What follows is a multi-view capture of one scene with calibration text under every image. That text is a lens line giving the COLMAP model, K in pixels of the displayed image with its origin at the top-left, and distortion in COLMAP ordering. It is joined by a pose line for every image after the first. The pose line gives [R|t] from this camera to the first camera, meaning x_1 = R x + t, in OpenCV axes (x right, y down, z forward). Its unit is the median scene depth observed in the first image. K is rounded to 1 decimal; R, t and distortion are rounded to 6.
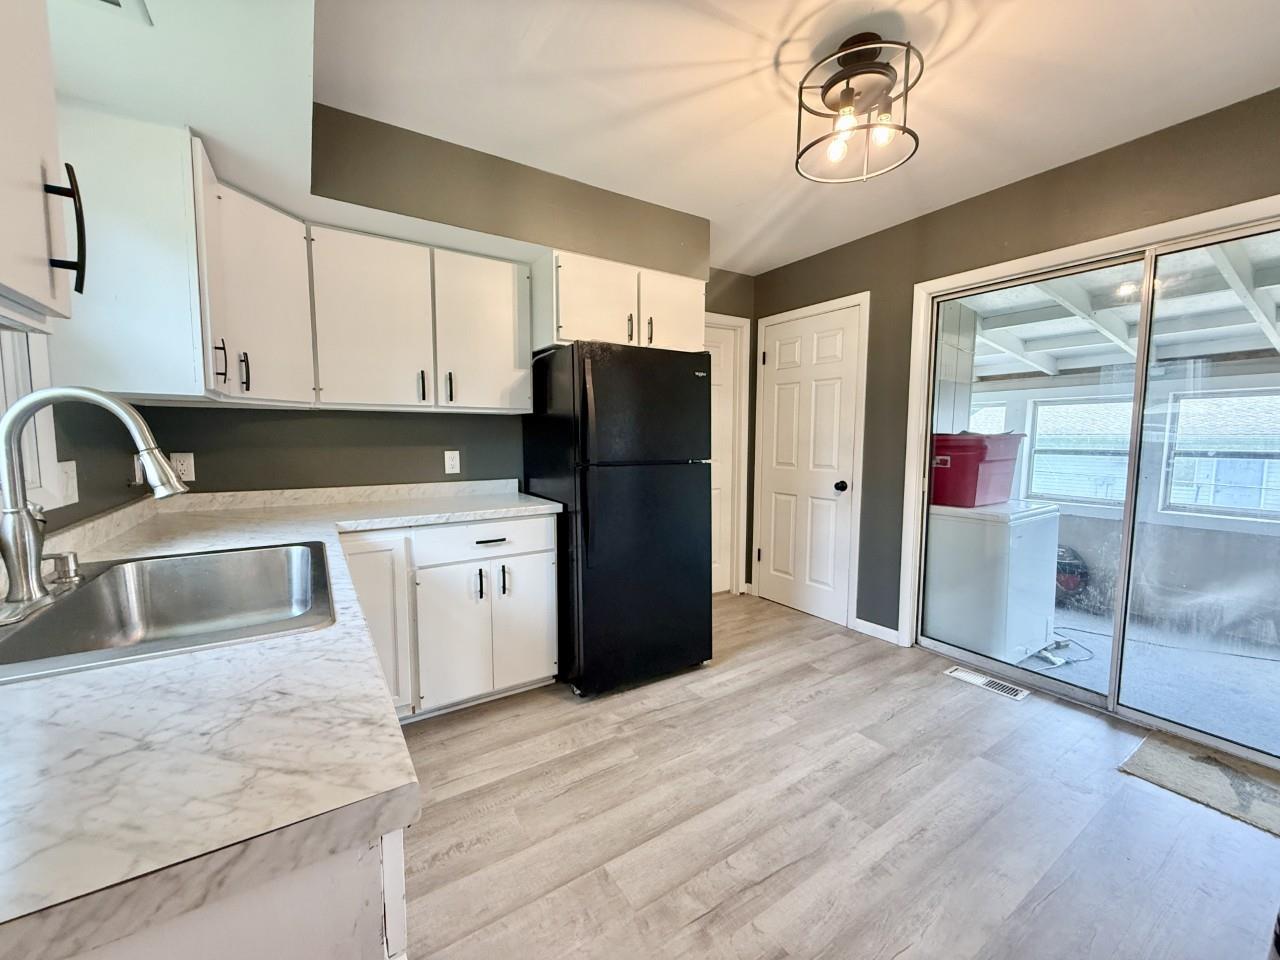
lens RADIAL K [[513.4, 0, 633.8], [0, 513.4, 476.7], [0, 0, 1]] dist [0.000242, 0.000057]
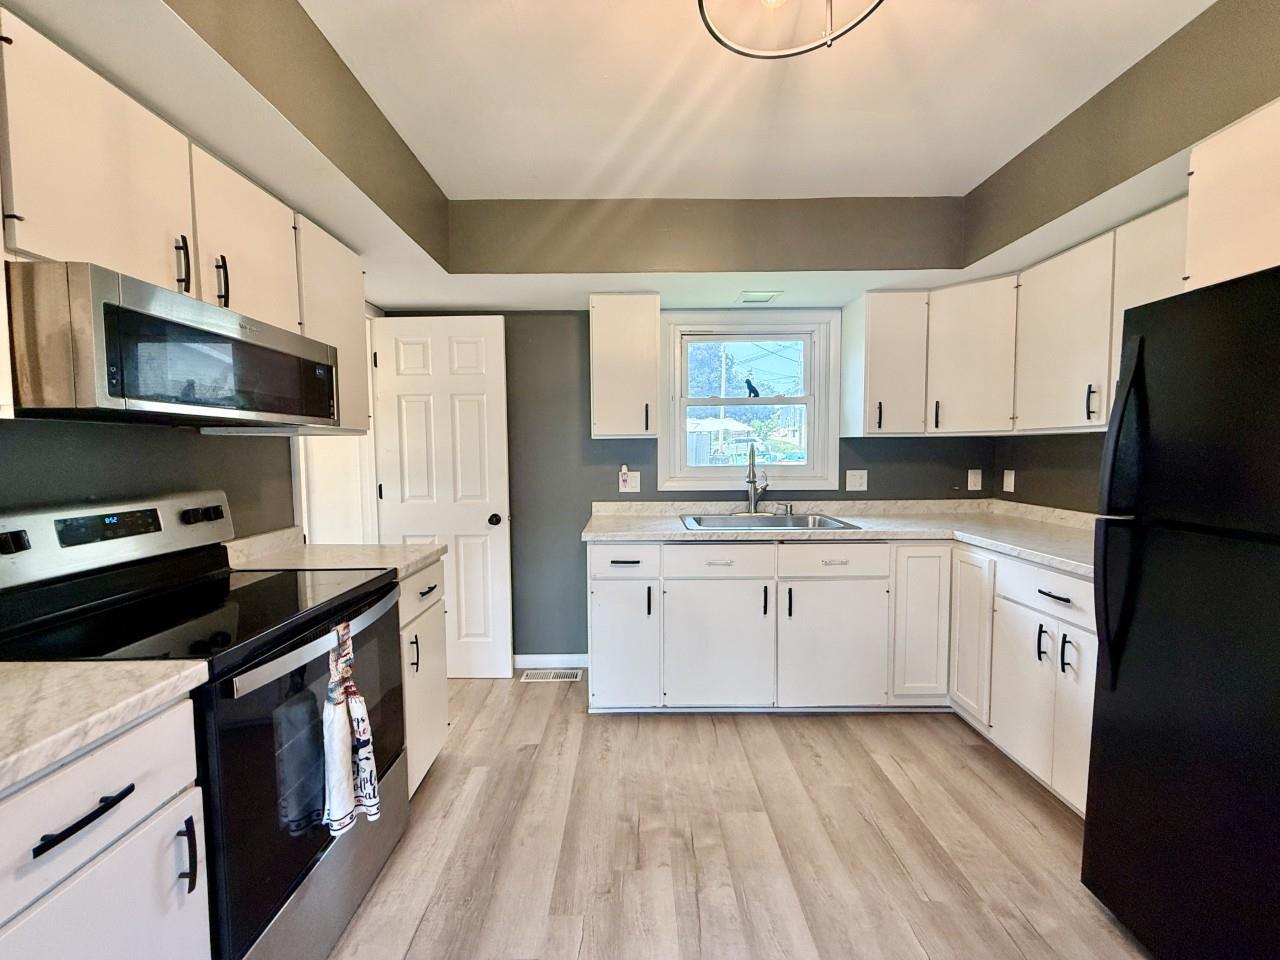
lens RADIAL K [[513.4, 0, 633.8], [0, 513.4, 476.7], [0, 0, 1]] dist [0.000242, 0.000057]
pose [[-0.547615, 0.044452, -0.835549, 1.104550], [-0.065546, 0.993240, 0.095800, -0.136535], [0.834159, 0.107228, -0.540999, 1.315256]]
